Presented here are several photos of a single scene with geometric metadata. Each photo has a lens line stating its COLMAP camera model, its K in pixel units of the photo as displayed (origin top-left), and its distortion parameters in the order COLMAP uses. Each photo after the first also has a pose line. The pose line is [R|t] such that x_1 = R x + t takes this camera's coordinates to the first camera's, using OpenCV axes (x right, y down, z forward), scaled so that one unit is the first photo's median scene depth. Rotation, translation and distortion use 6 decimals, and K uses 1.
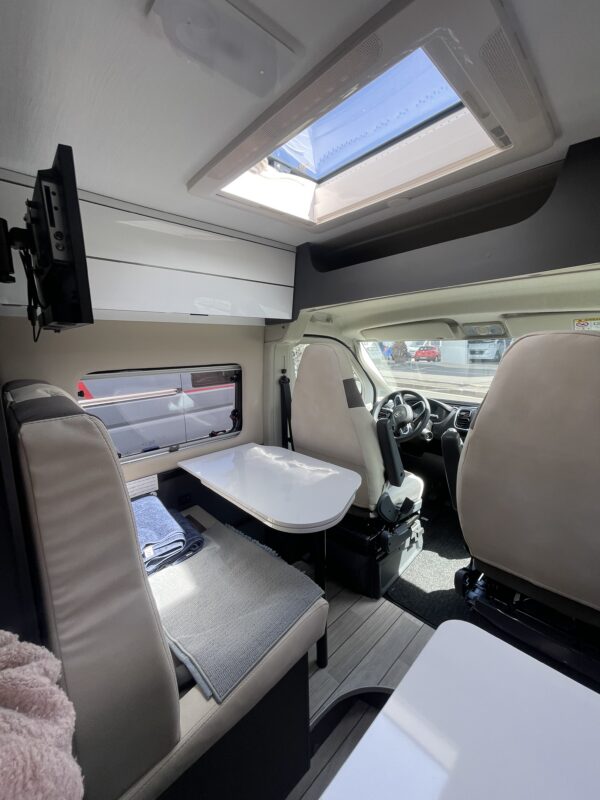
lens RADIAL K [[324.4, 0, 300.0], [0, 324.4, 400.0], [0, 0, 1]] dist [0.000212, -0.000549]
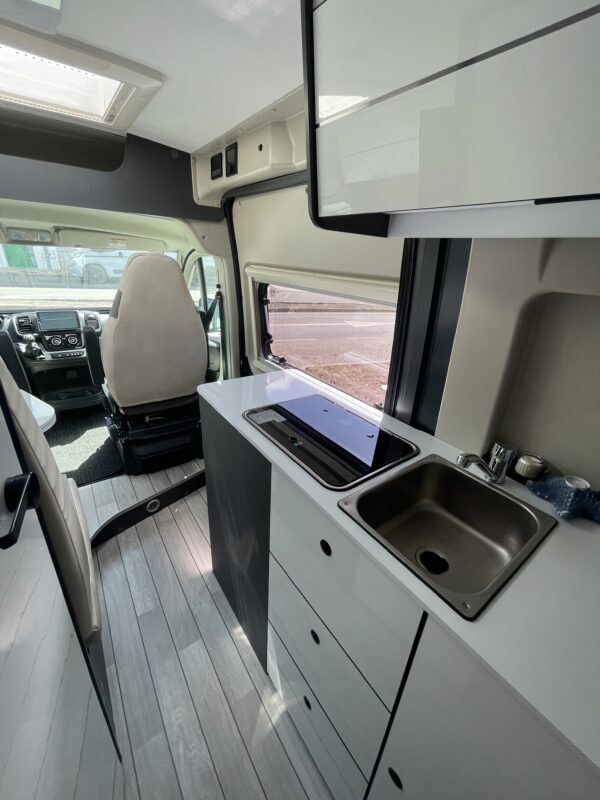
lens RADIAL K [[324.4, 0, 300.0], [0, 324.4, 400.0], [0, 0, 1]] dist [0.000212, -0.000549]
pose [[0.123535, -0.372382, 0.919821, -0.688637], [0.099066, 0.926919, 0.361950, -0.014397], [-0.987383, 0.046409, 0.151397, -0.044889]]
